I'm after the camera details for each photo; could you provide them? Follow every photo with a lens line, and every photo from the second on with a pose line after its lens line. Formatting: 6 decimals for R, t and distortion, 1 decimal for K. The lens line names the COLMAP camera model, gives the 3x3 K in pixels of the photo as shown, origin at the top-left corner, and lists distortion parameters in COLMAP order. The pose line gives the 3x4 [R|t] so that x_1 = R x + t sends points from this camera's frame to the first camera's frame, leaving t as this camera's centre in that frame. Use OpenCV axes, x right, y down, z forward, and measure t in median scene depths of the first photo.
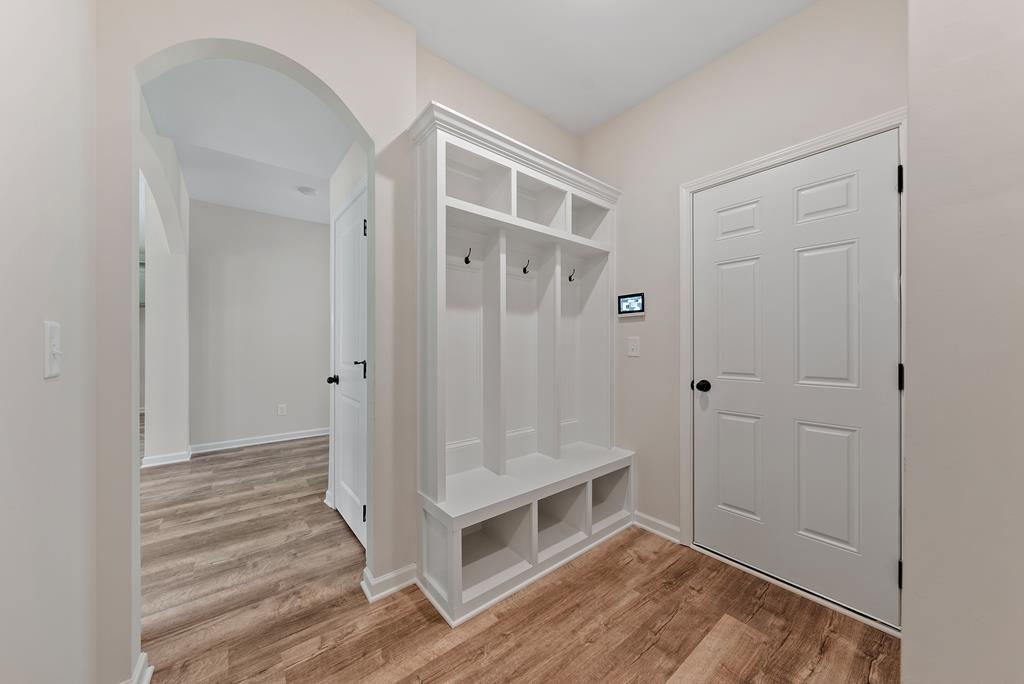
lens RADIAL K [[355.1, 0, 509.5], [0, 355.1, 341.2], [0, 0, 1]] dist [-0.001280, -0.000108]
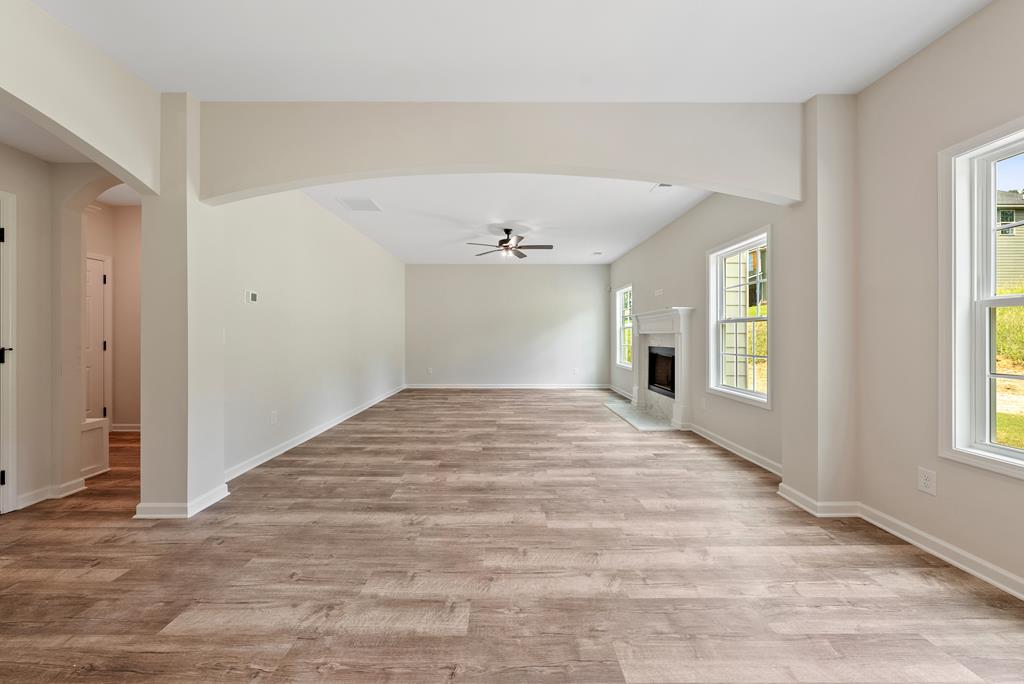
lens RADIAL K [[348.4, 0, 511.7], [0, 348.4, 333.5], [0, 0, 1]] dist [-0.001250, -0.000093]
pose [[-0.792119, 0.001142, 0.610366, -2.767881], [-0.003091, 0.999978, -0.005882, 0.000278], [-0.610359, -0.006545, -0.792098, 0.993410]]
